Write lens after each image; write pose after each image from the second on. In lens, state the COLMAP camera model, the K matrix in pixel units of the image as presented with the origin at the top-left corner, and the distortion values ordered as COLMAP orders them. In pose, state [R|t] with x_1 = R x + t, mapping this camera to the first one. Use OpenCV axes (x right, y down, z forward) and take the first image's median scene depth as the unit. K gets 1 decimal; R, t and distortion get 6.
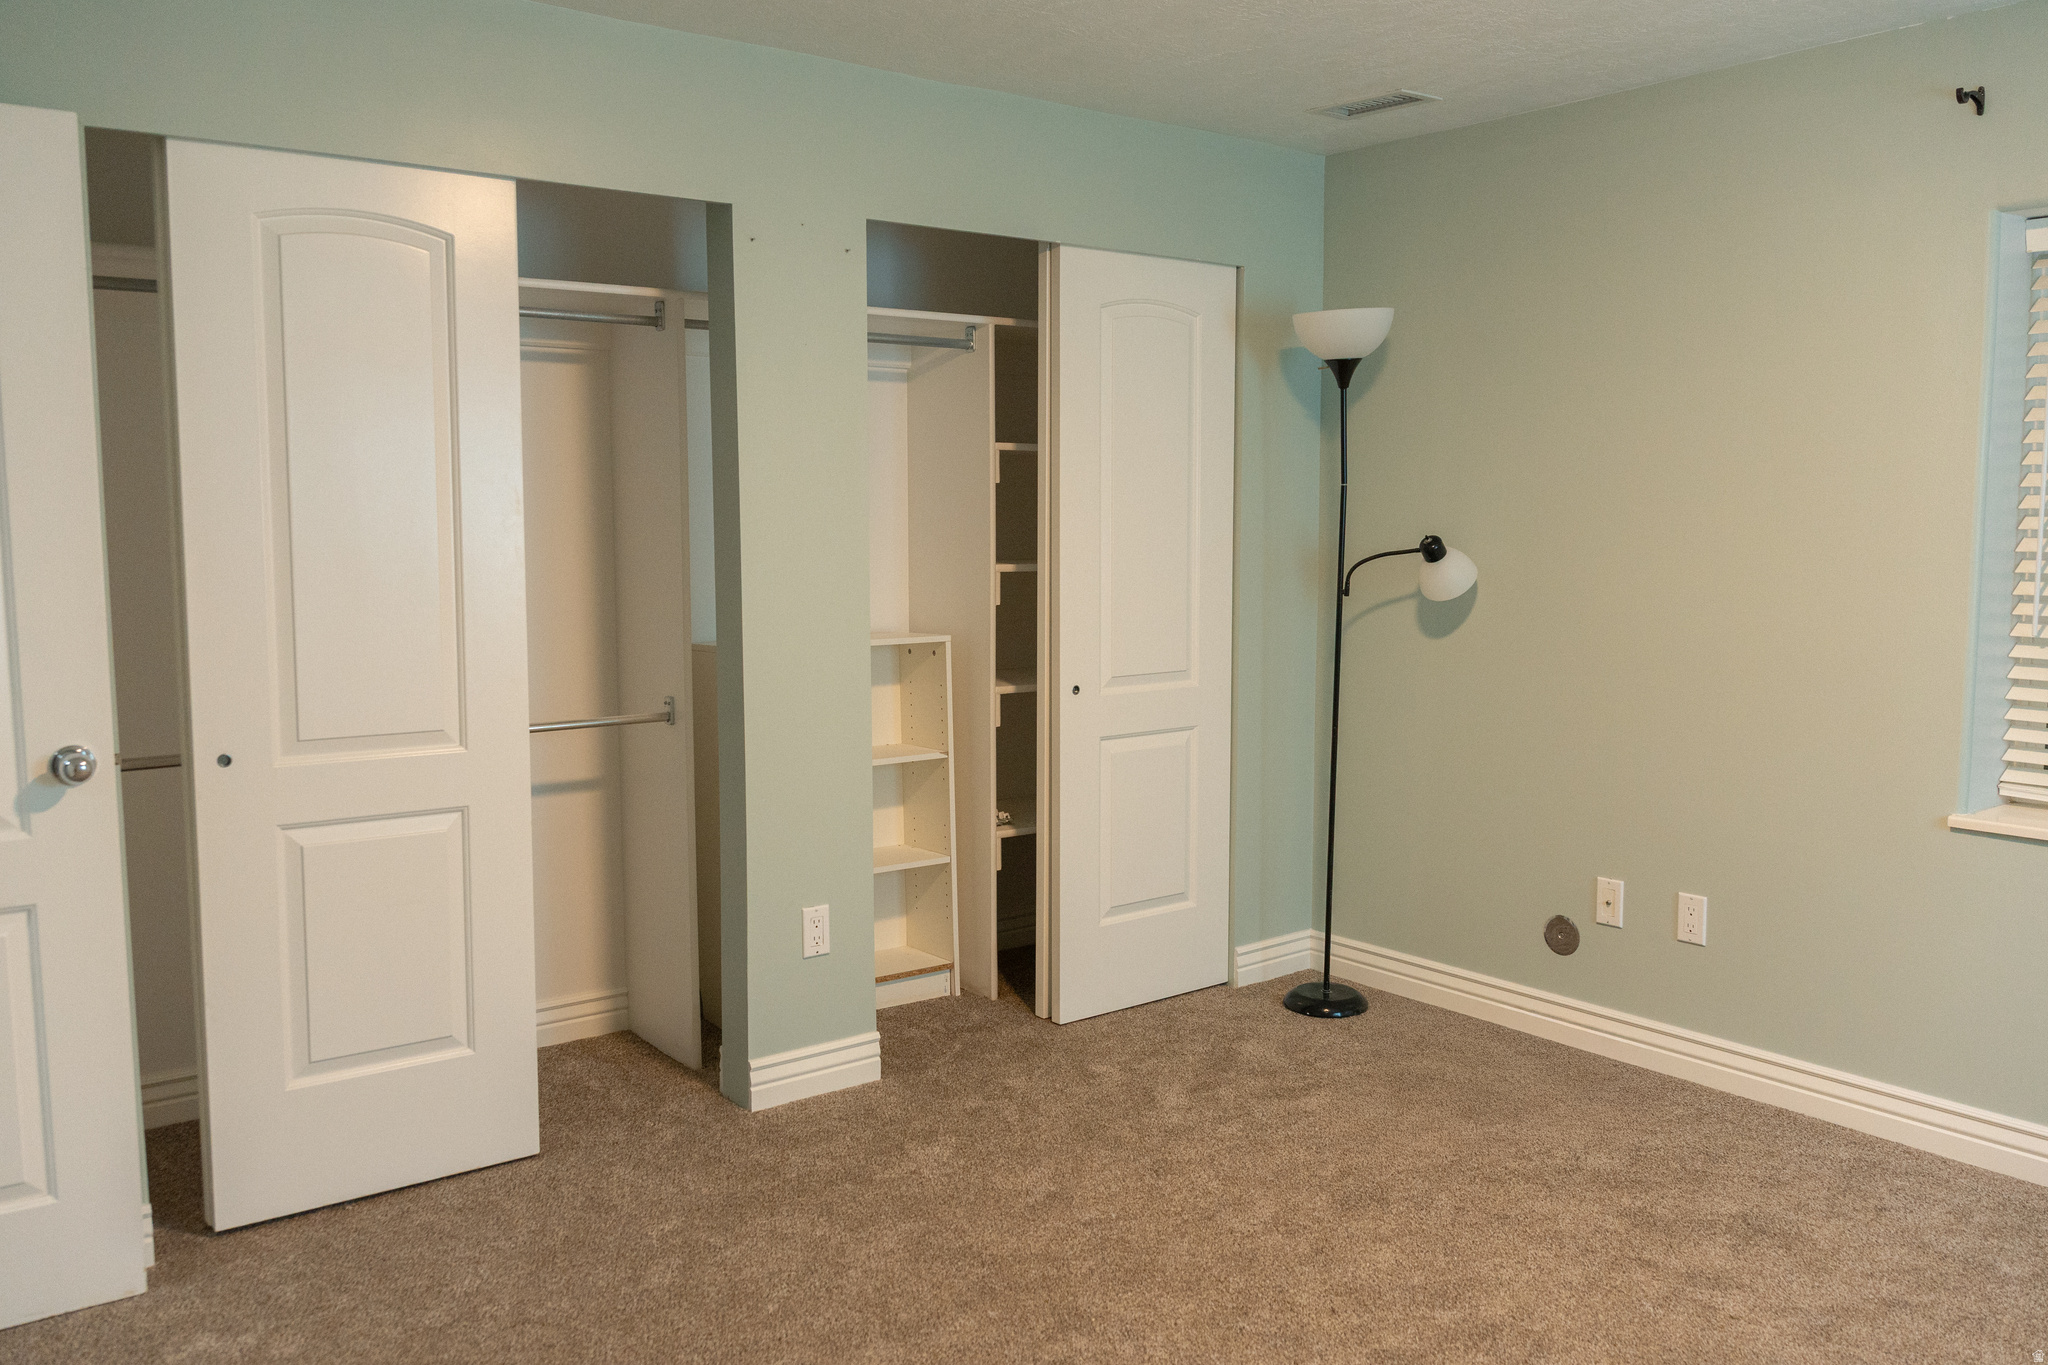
lens RADIAL K [[1587.7, 0, 1024.0], [0, 1587.7, 682.5], [0, 0, 1]] dist [0.002680, -0.004432]
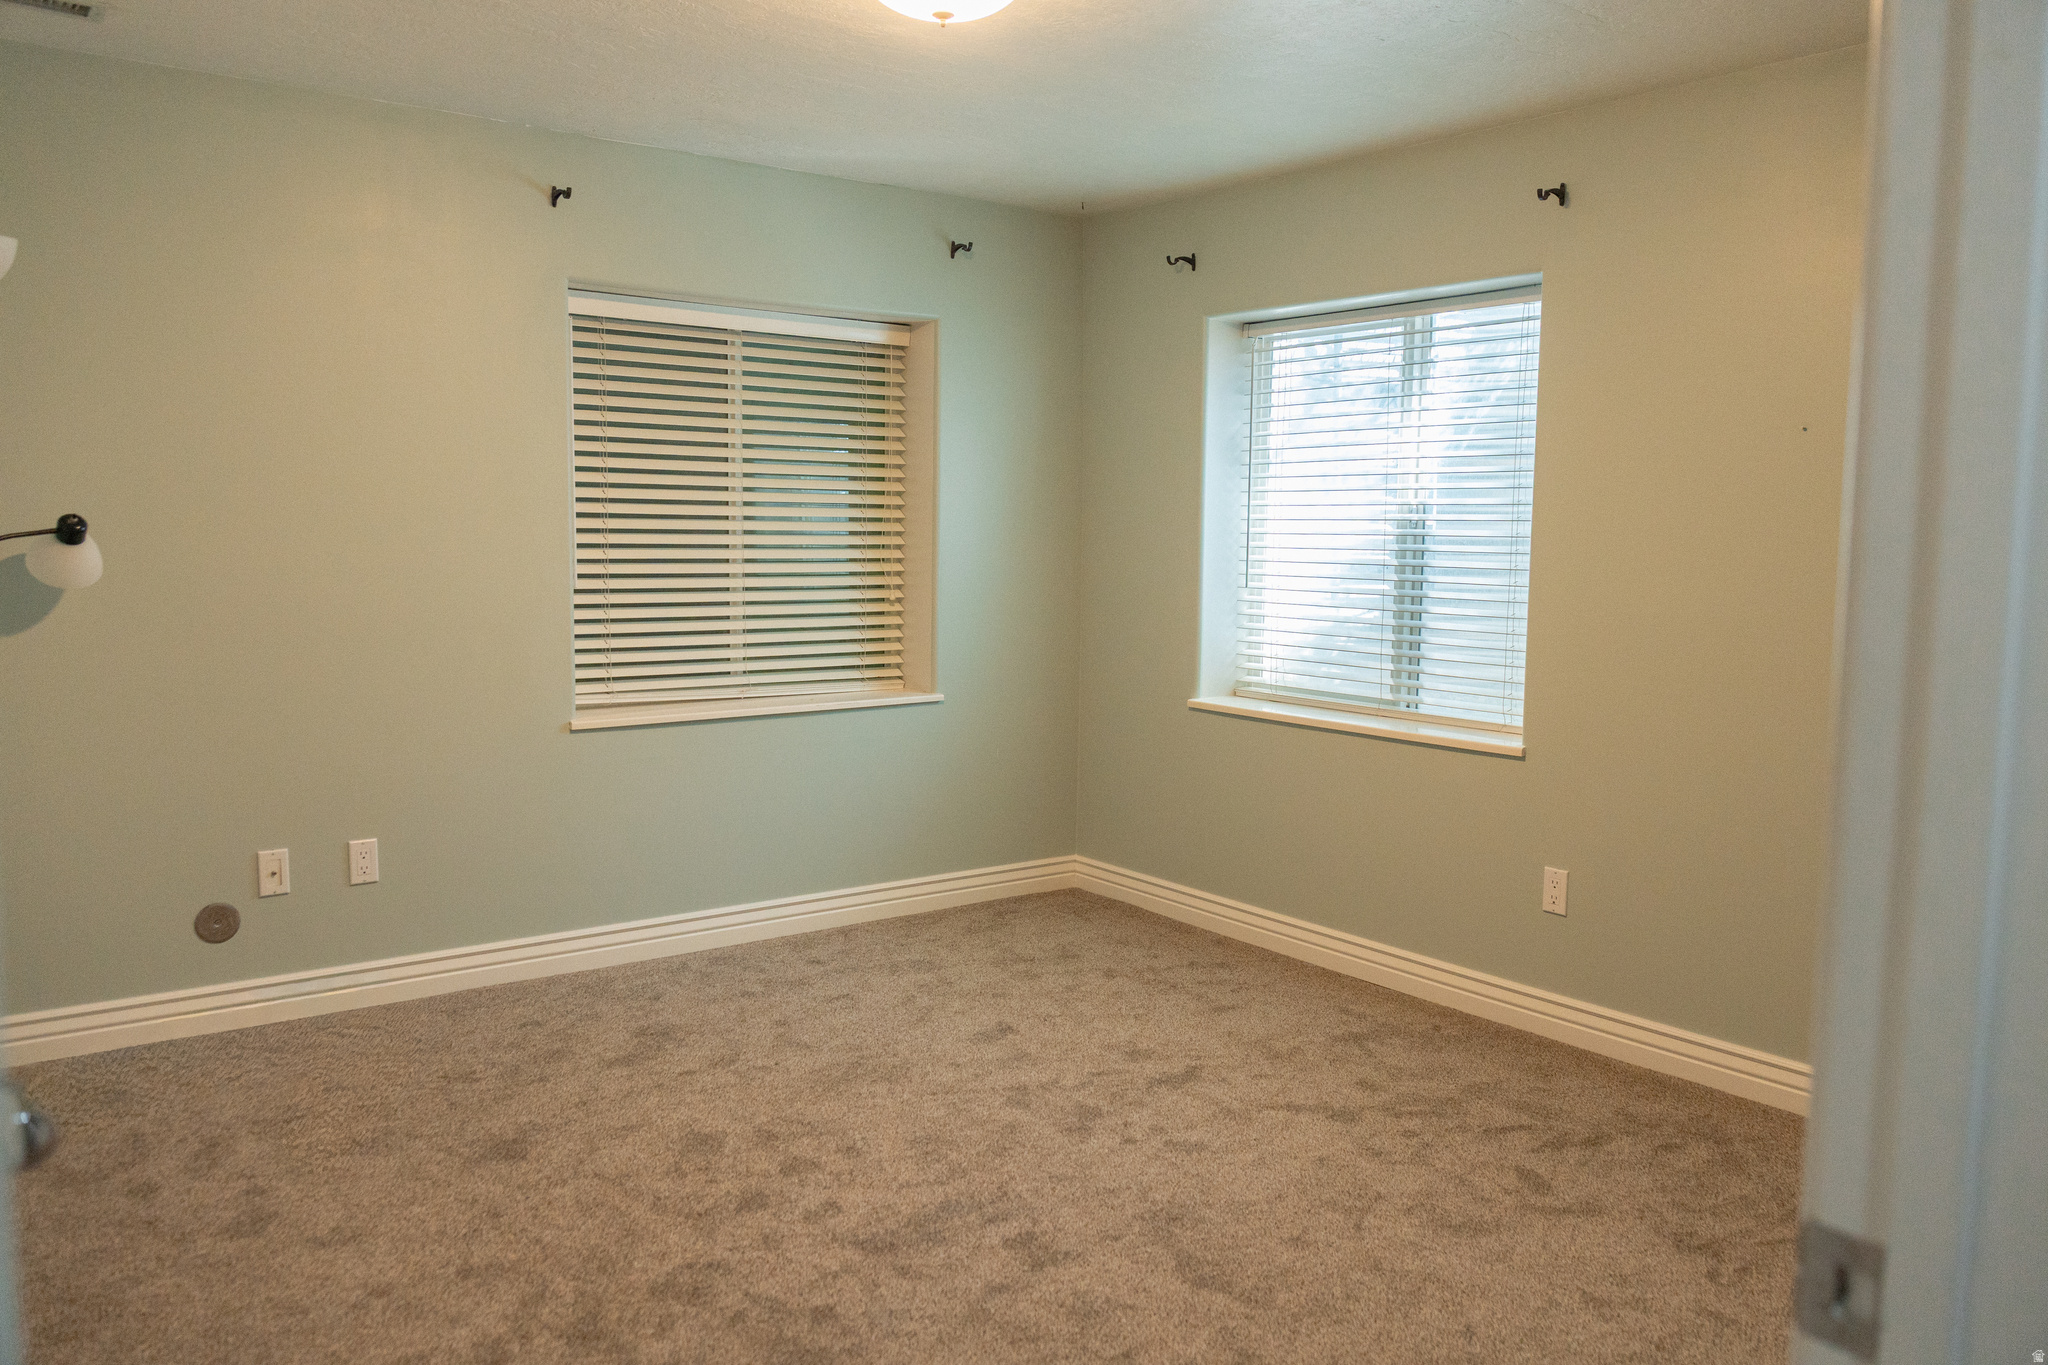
lens RADIAL K [[1587.7, 0, 1024.0], [0, 1587.7, 682.5], [0, 0, 1]] dist [0.002680, -0.004432]
pose [[0.008462, -0.106975, 0.994226, -0.801857], [0.088302, 0.990457, 0.105818, -0.061699], [-0.996058, 0.086896, 0.017827, 0.619653]]
